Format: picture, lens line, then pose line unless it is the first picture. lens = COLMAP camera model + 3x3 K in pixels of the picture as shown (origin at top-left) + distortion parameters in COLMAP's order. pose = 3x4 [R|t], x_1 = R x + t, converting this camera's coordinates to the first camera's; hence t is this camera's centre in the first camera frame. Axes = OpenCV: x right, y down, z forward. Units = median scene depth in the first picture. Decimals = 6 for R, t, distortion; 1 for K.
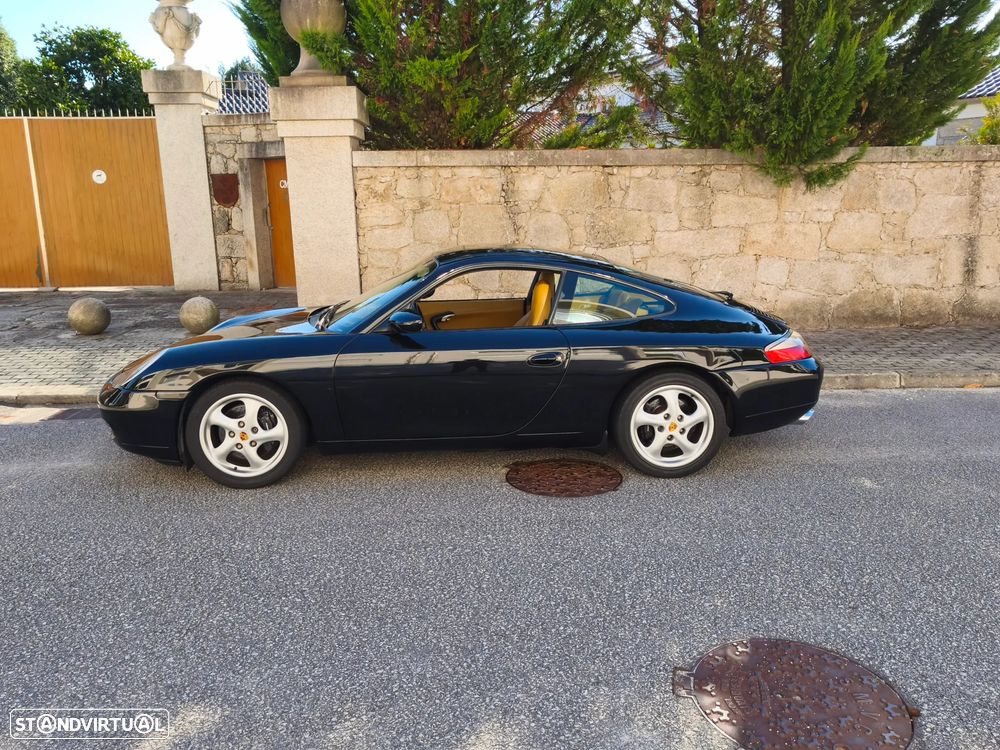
lens RADIAL K [[794.2, 0, 499.3], [0, 794.2, 369.4], [0, 0, 1]] dist [0.053548, -0.014001]
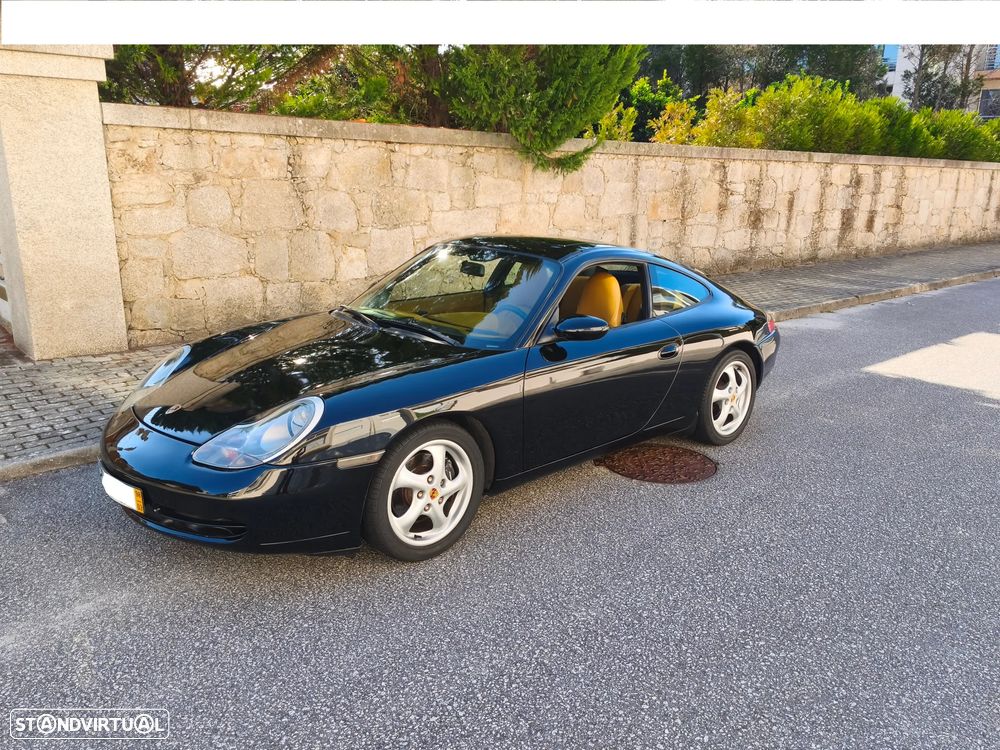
lens RADIAL K [[791.1, 0, 500.0], [0, 791.1, 375.0], [0, 0, 1]] dist [0.032723, 0.059251]
pose [[0.765460, -0.135618, 0.629030, -0.396263], [0.103375, 0.990759, 0.087810, -0.050220], [-0.635126, -0.002189, 0.772406, 0.186831]]
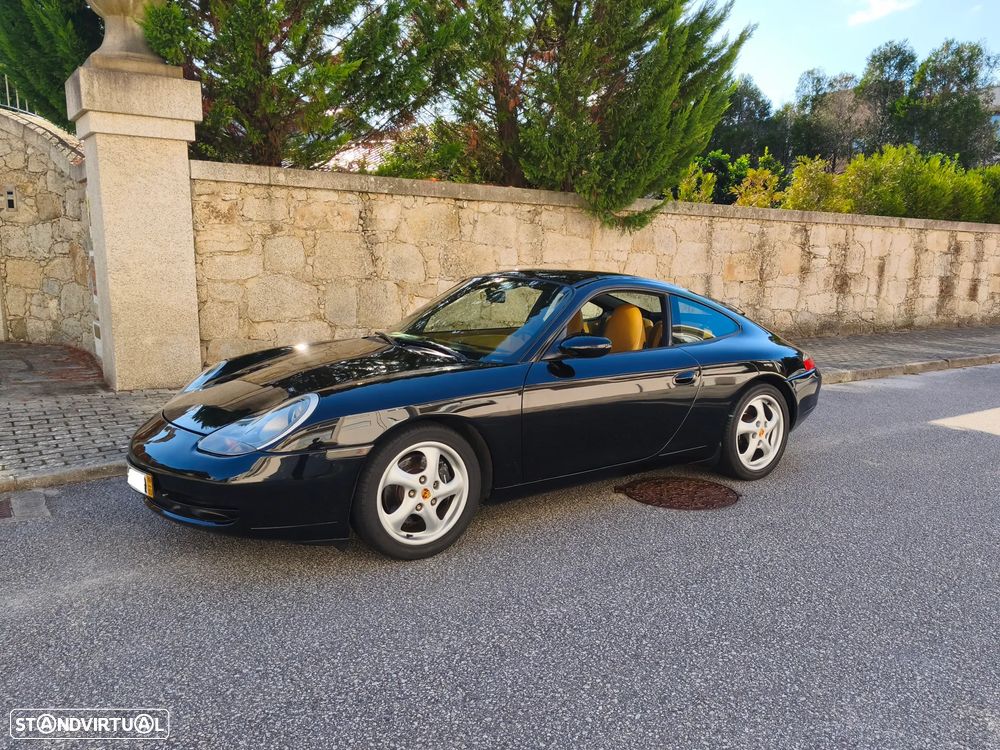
lens RADIAL K [[796.4, 0, 527.3], [0, 796.4, 380.8], [0, 0, 1]] dist [0.030207, 0.061835]
pose [[0.830750, -0.062077, 0.553174, -0.360390], [0.085014, 0.996253, -0.015875, -0.005415], [-0.550115, 0.060215, 0.832915, 0.133762]]
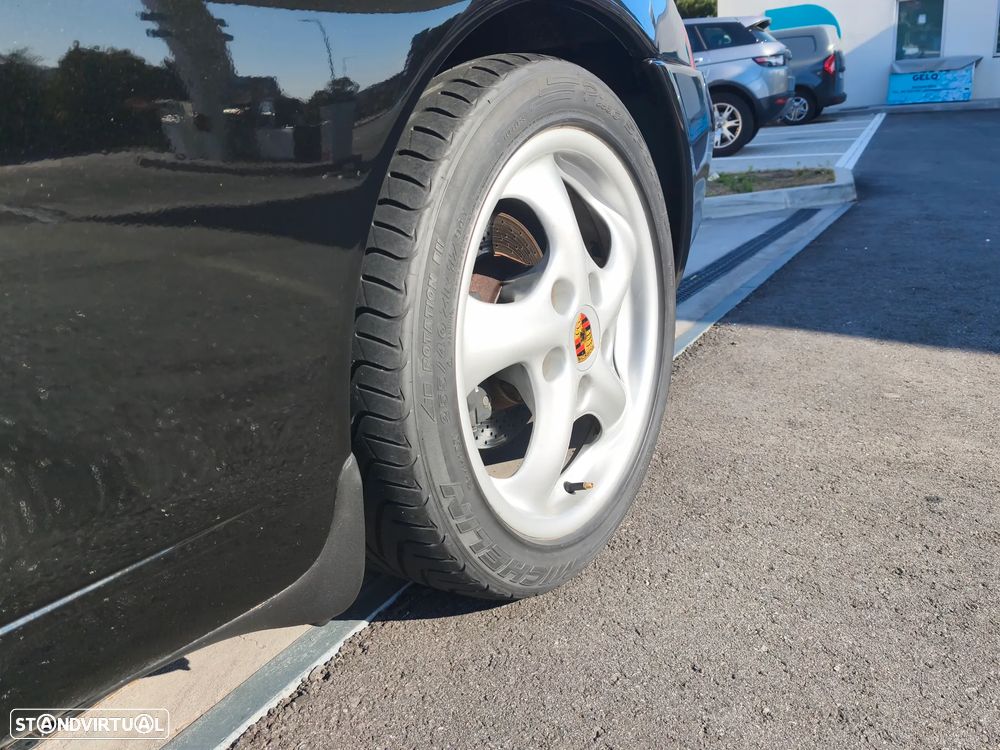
lens RADIAL K [[794.2, 0, 499.3], [0, 794.2, 369.4], [0, 0, 1]] dist [0.053548, -0.014001]
pose [[0.607849, -0.298300, 0.735892, 0.023739], [0.258828, 0.950571, 0.171530, 0.020699], [-0.750685, 0.086205, 0.655012, 0.475153]]
